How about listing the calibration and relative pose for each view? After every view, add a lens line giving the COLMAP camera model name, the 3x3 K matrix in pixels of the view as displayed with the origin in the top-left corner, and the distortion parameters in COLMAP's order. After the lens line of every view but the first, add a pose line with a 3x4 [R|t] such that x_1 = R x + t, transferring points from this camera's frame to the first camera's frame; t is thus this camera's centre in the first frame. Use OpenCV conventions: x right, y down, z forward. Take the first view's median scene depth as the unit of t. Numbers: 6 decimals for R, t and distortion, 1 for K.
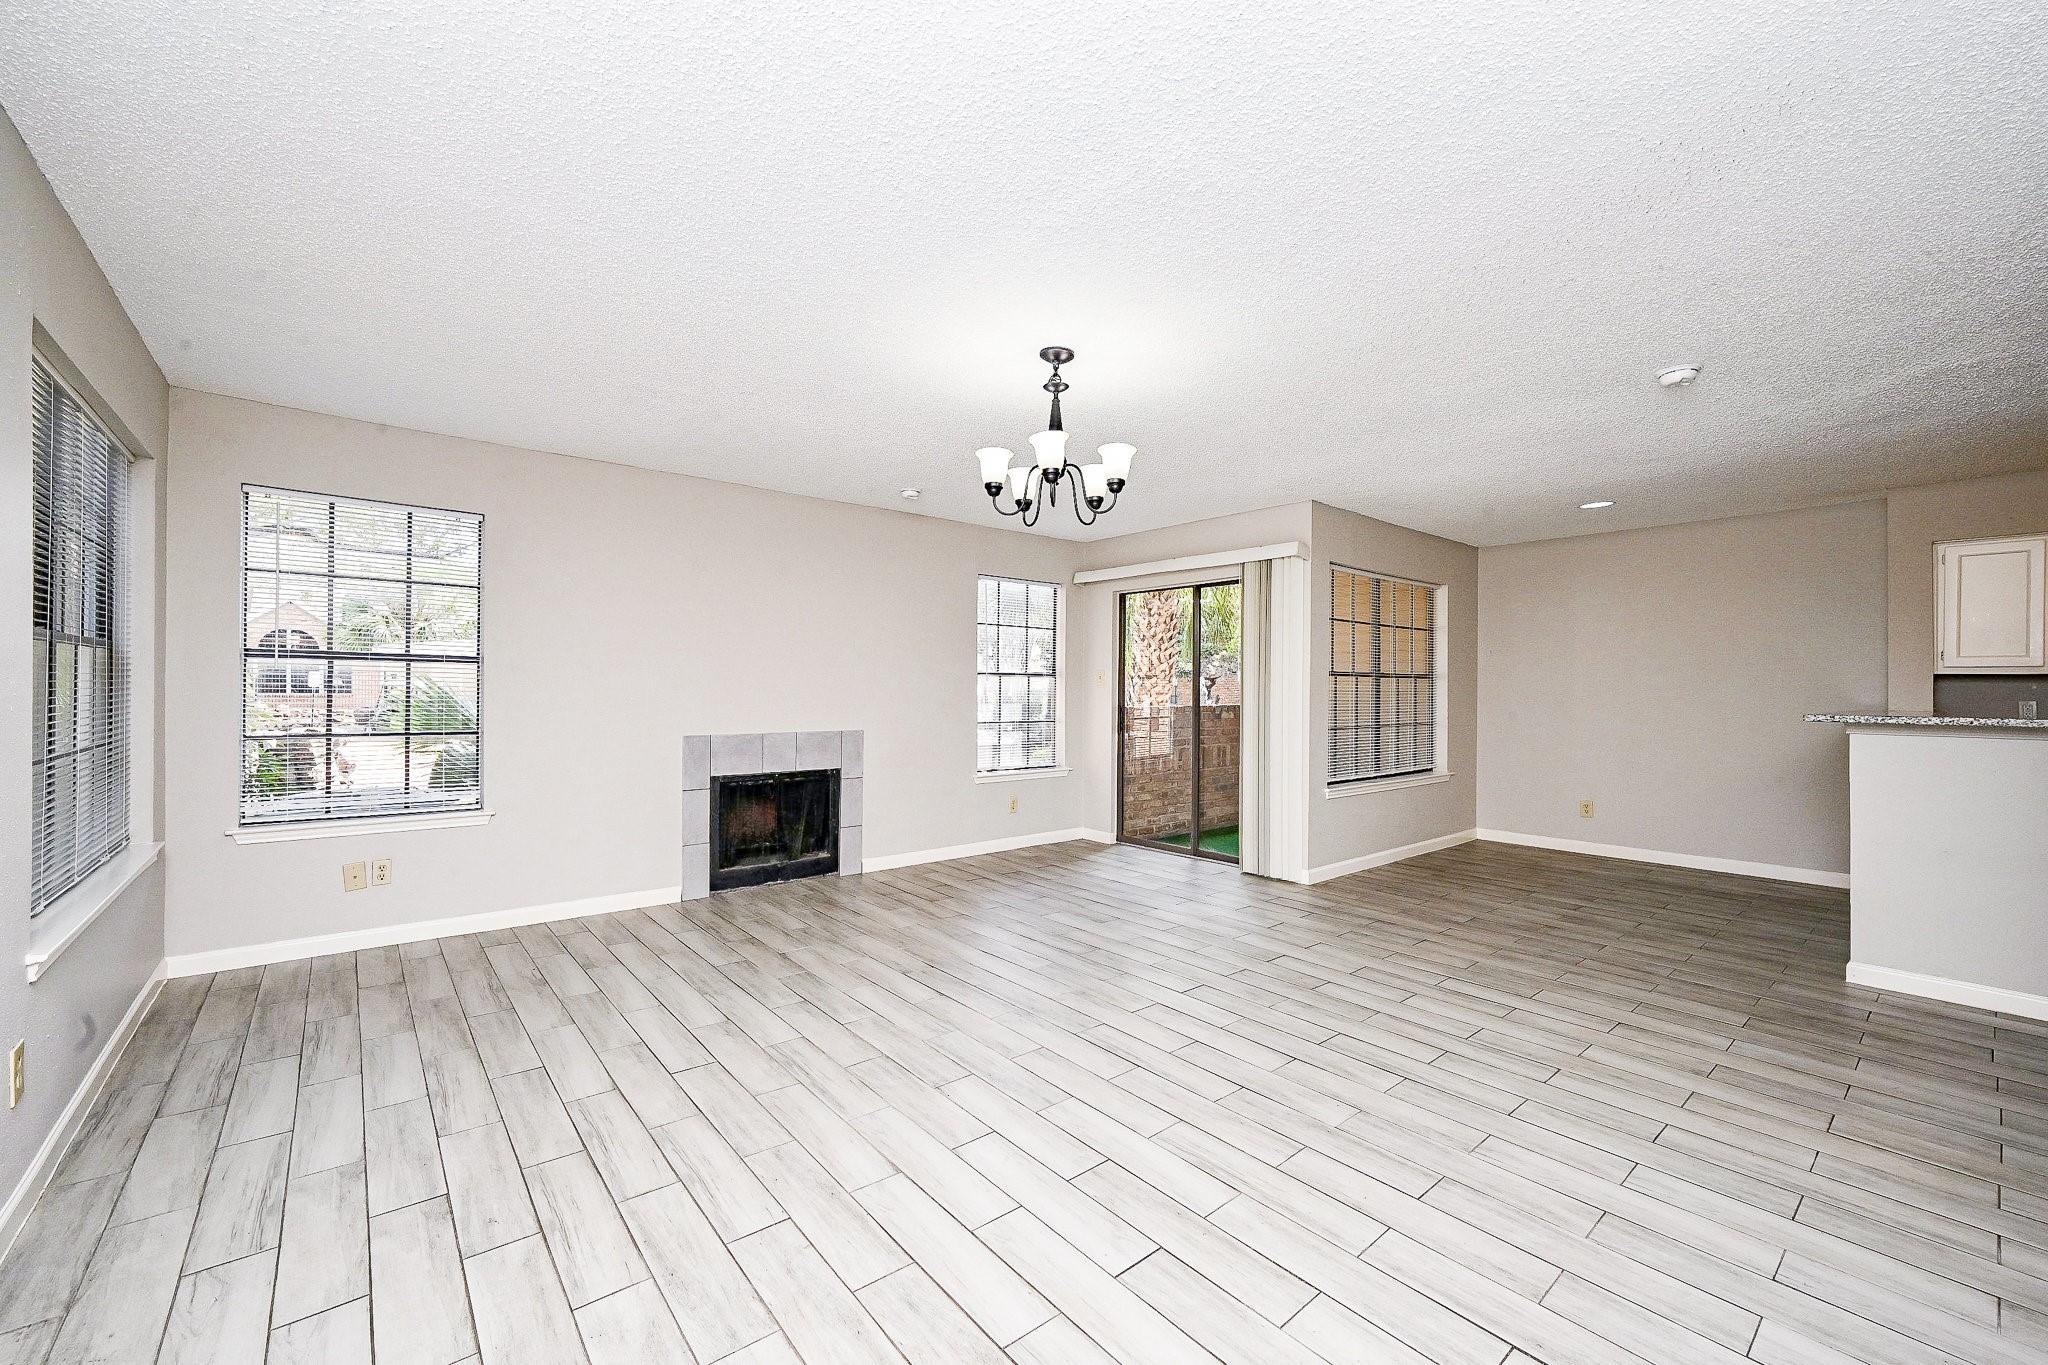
lens RADIAL K [[806.8, 0, 996.2], [0, 806.8, 694.6], [0, 0, 1]] dist [-0.002564, 0.000518]
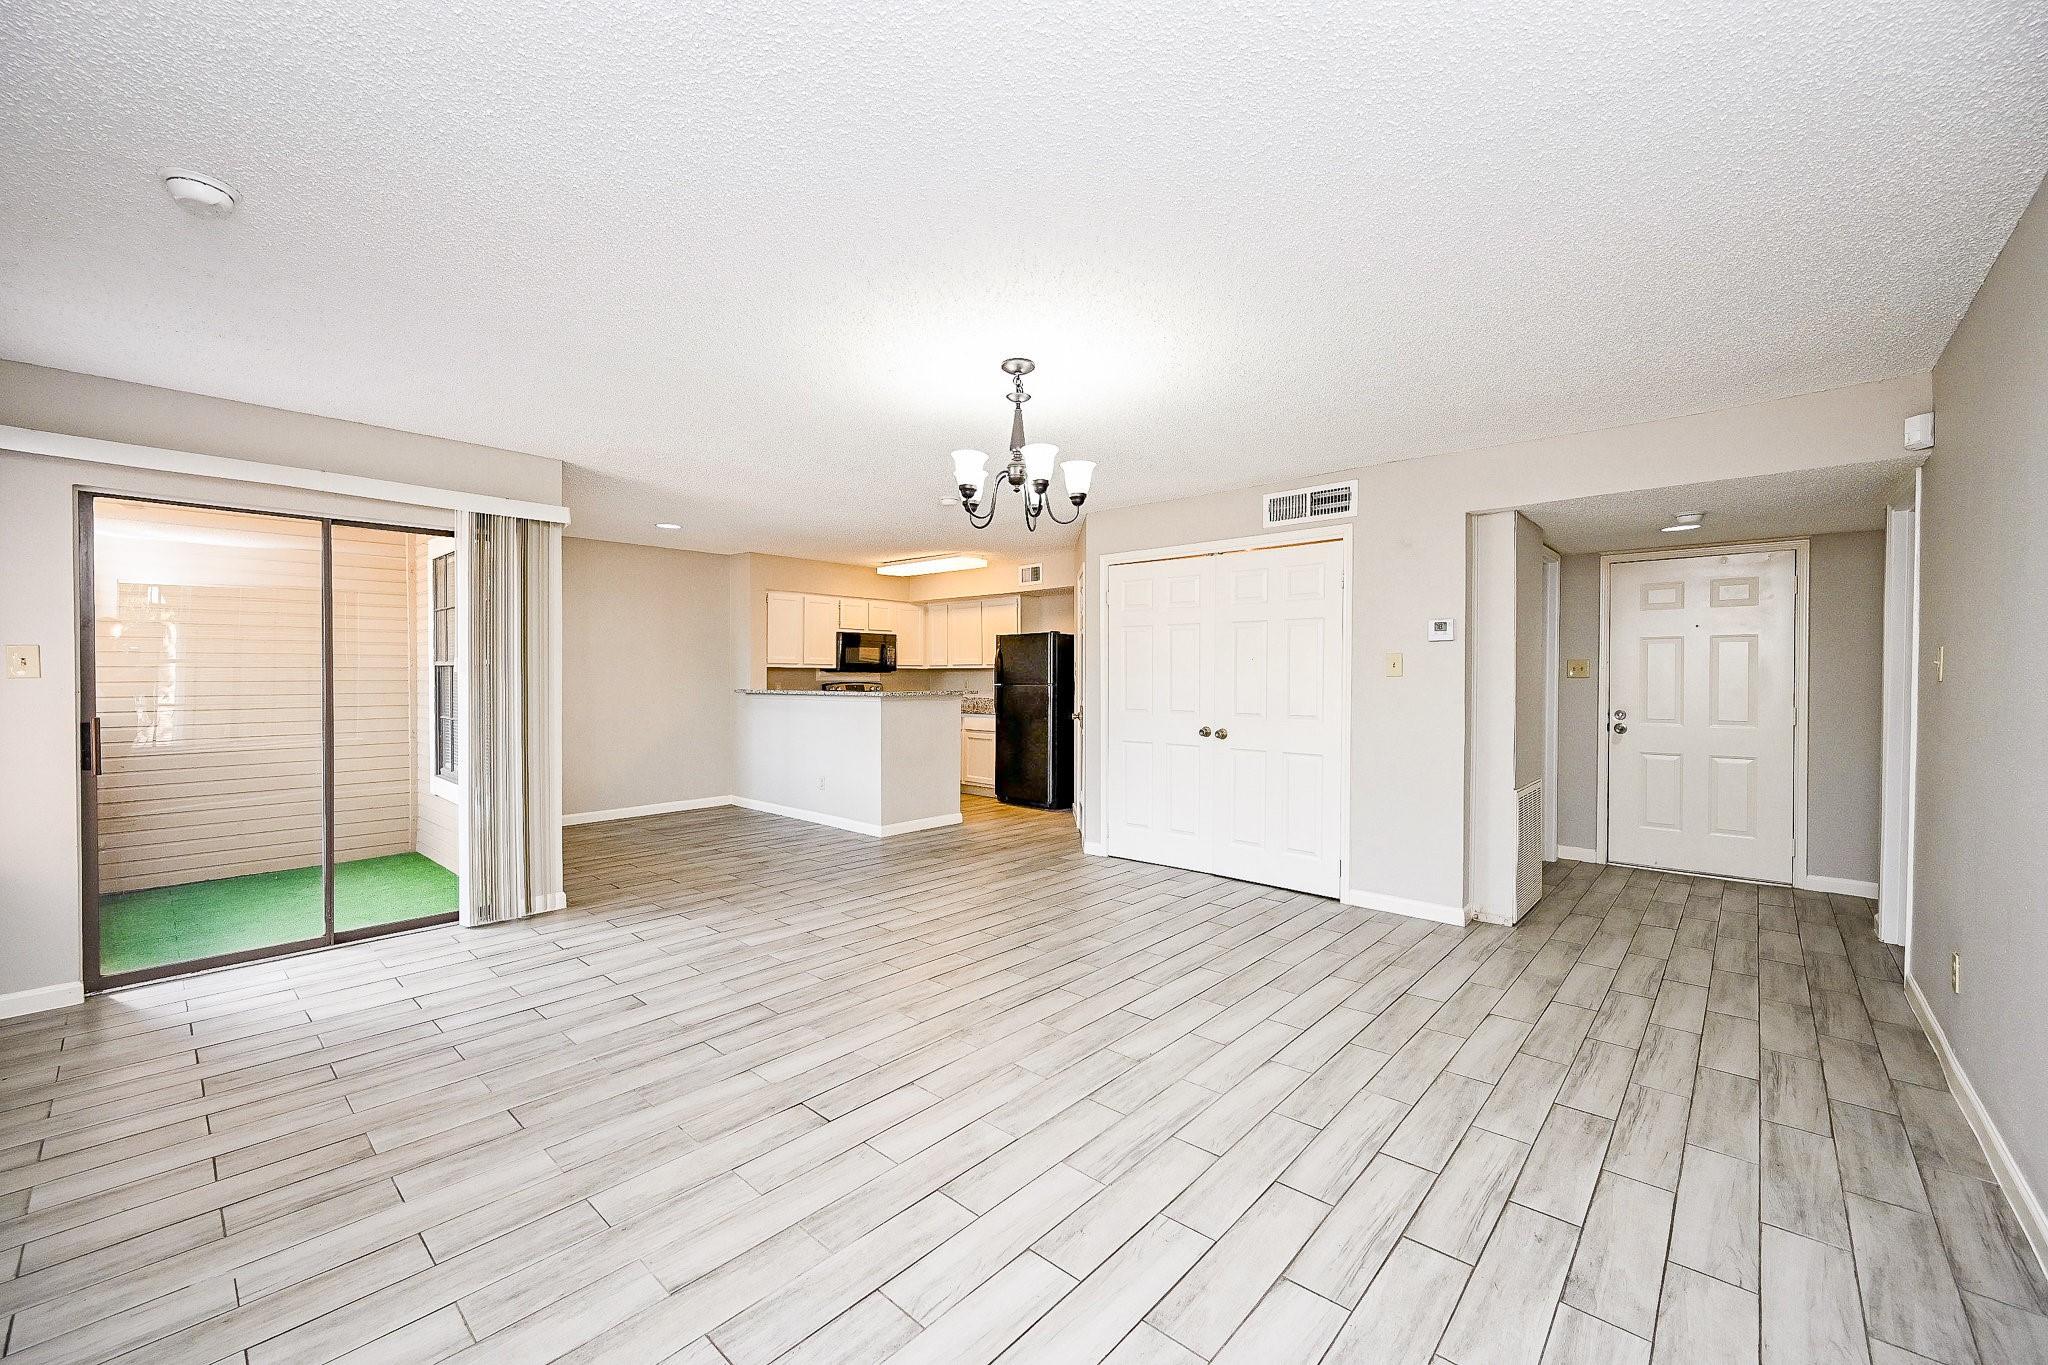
lens RADIAL K [[806.8, 0, 1034.9], [0, 806.8, 692.3], [0, 0, 1]] dist [-0.002564, 0.000518]
pose [[-0.163921, -0.028480, 0.986062, -0.833432], [0.005072, 0.999546, 0.029713, -0.027178], [-0.986460, 0.009872, -0.163702, 0.994227]]
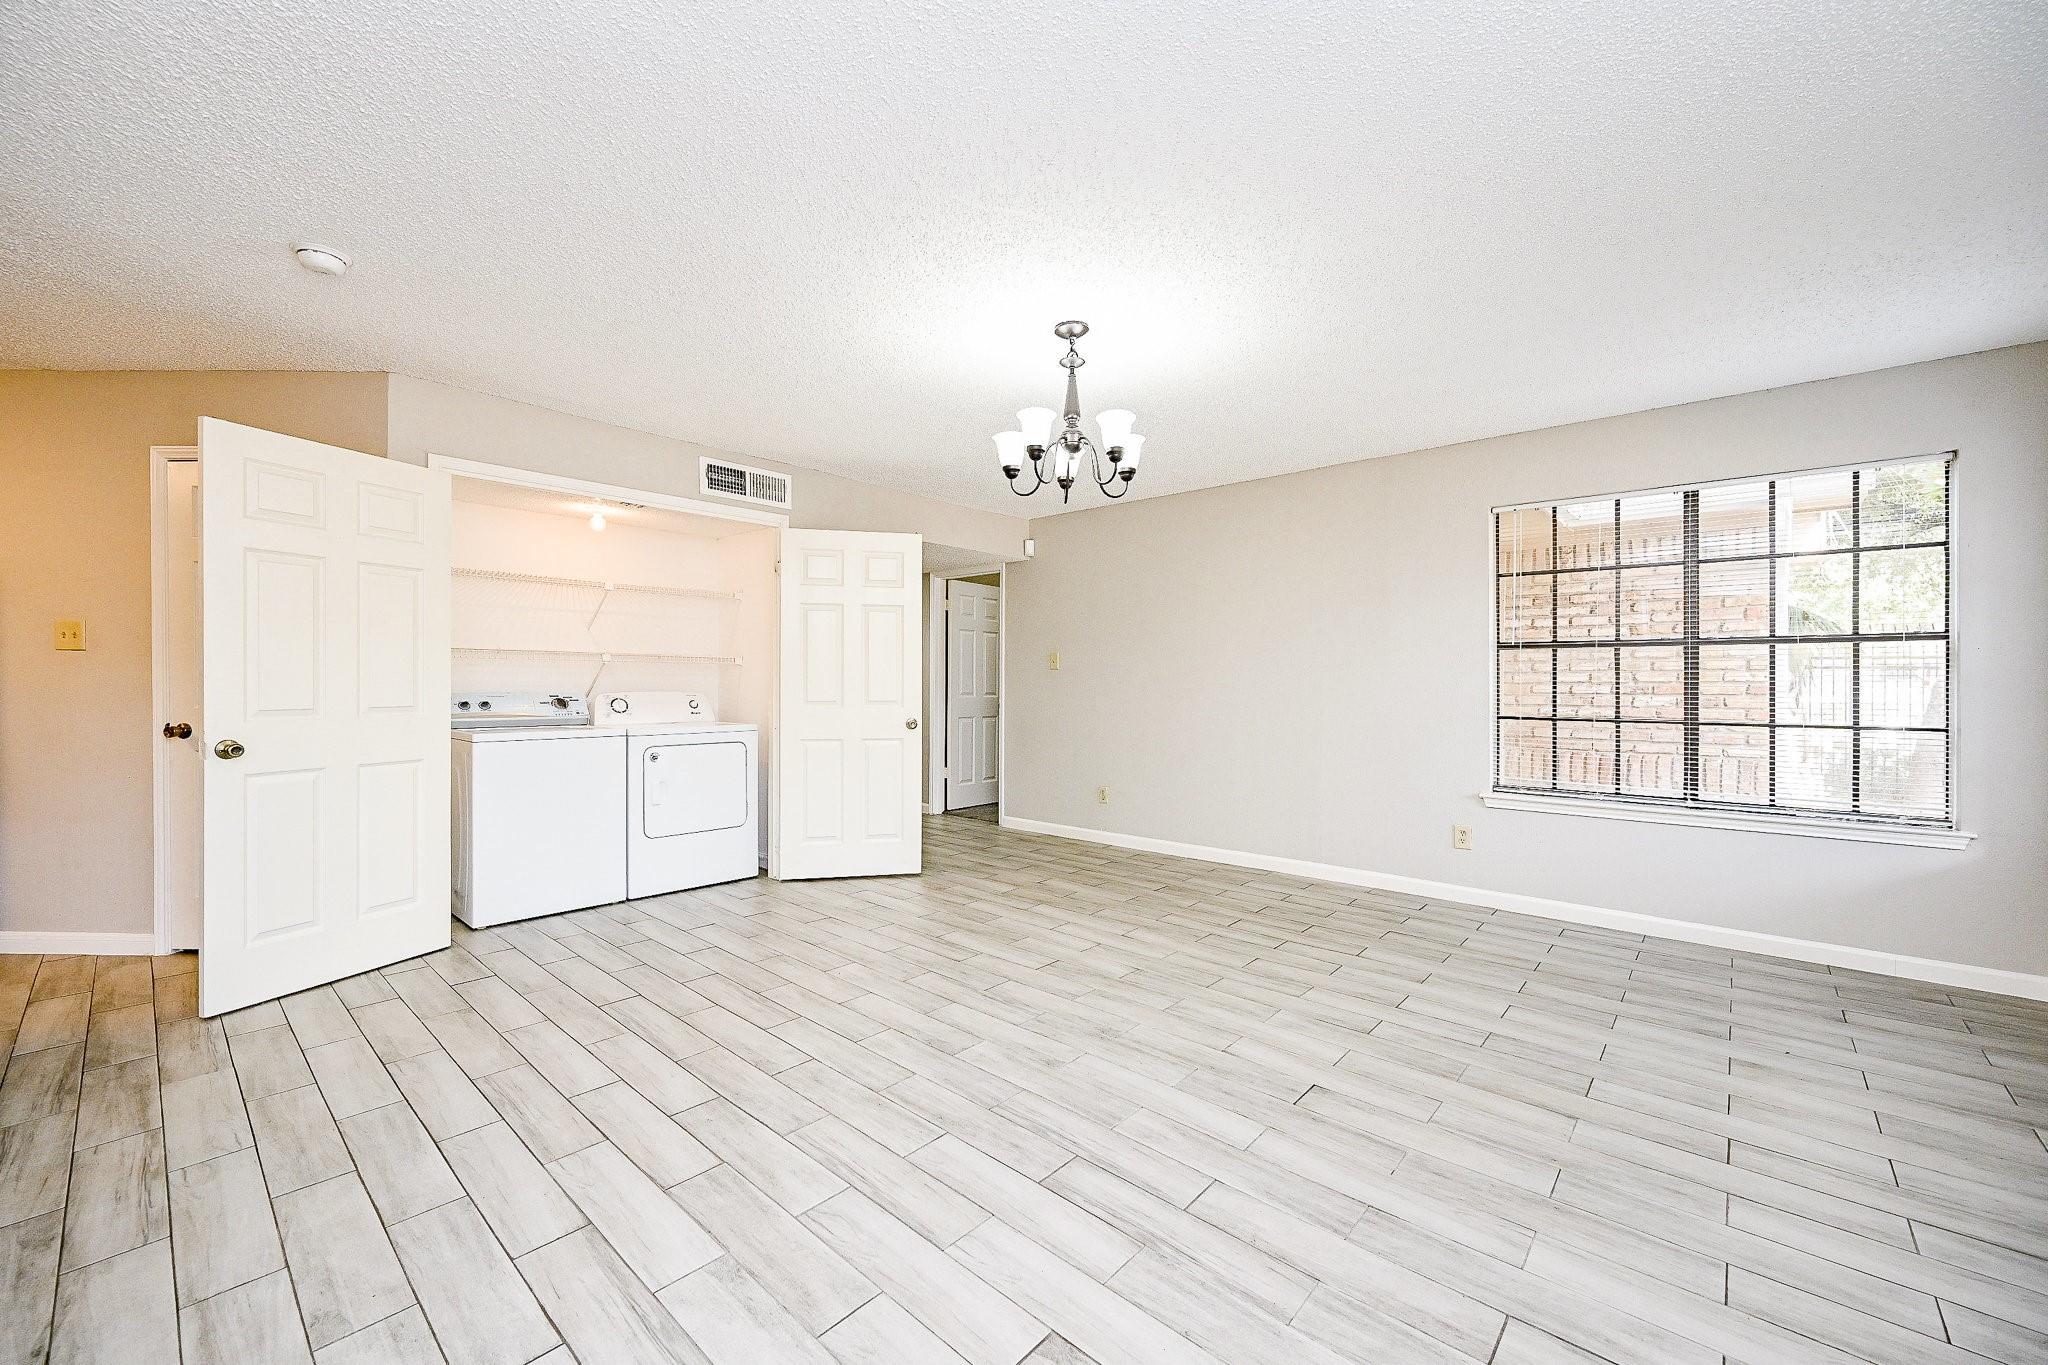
lens RADIAL K [[806.8, 0, 1004.6], [0, 806.8, 686.7], [0, 0, 1]] dist [-0.002564, 0.000518]
pose [[-0.988042, -0.012119, -0.153708, 0.265182], [-0.014298, 0.999812, 0.013076, 0.009616], [0.153520, 0.015118, -0.988030, 1.717525]]
